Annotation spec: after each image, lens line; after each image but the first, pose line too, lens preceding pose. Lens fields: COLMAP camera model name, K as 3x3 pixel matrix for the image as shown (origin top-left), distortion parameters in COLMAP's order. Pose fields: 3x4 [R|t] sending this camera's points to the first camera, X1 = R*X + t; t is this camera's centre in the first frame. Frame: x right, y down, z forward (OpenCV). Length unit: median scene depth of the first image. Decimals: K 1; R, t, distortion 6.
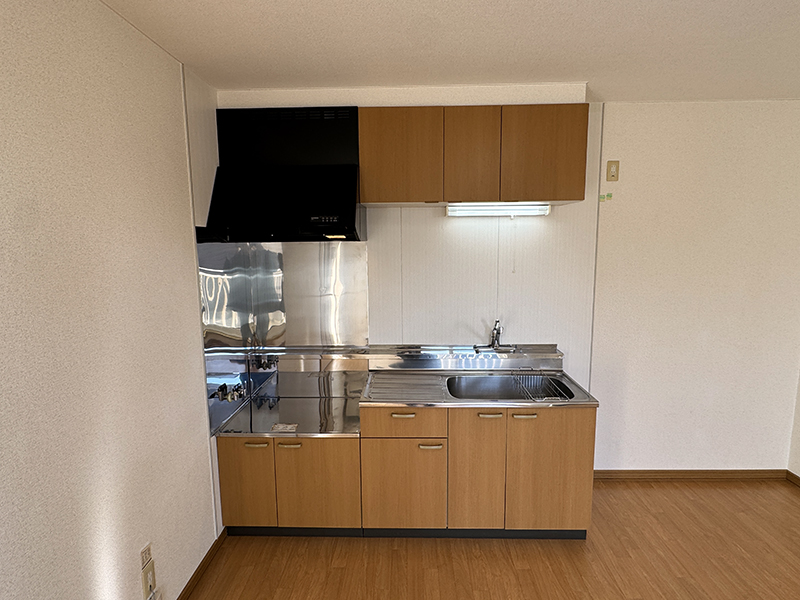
lens RADIAL K [[461.8, 0, 400.8], [0, 461.8, 304.7], [0, 0, 1]] dist [-0.001501, -0.000247]
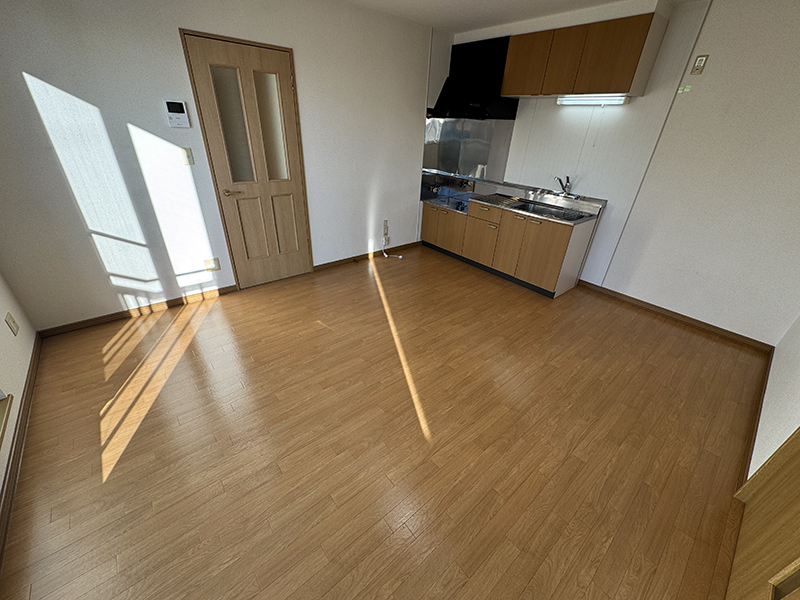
lens RADIAL K [[318.8, 0, 399.9], [0, 318.8, 298.5], [0, 0, 1]] dist [0.004589, 0.000500]
pose [[0.661873, 0.397850, -0.635326, 0.755700], [-0.152420, 0.901257, 0.405591, 0.061022], [0.733956, -0.171613, 0.657158, -0.310688]]
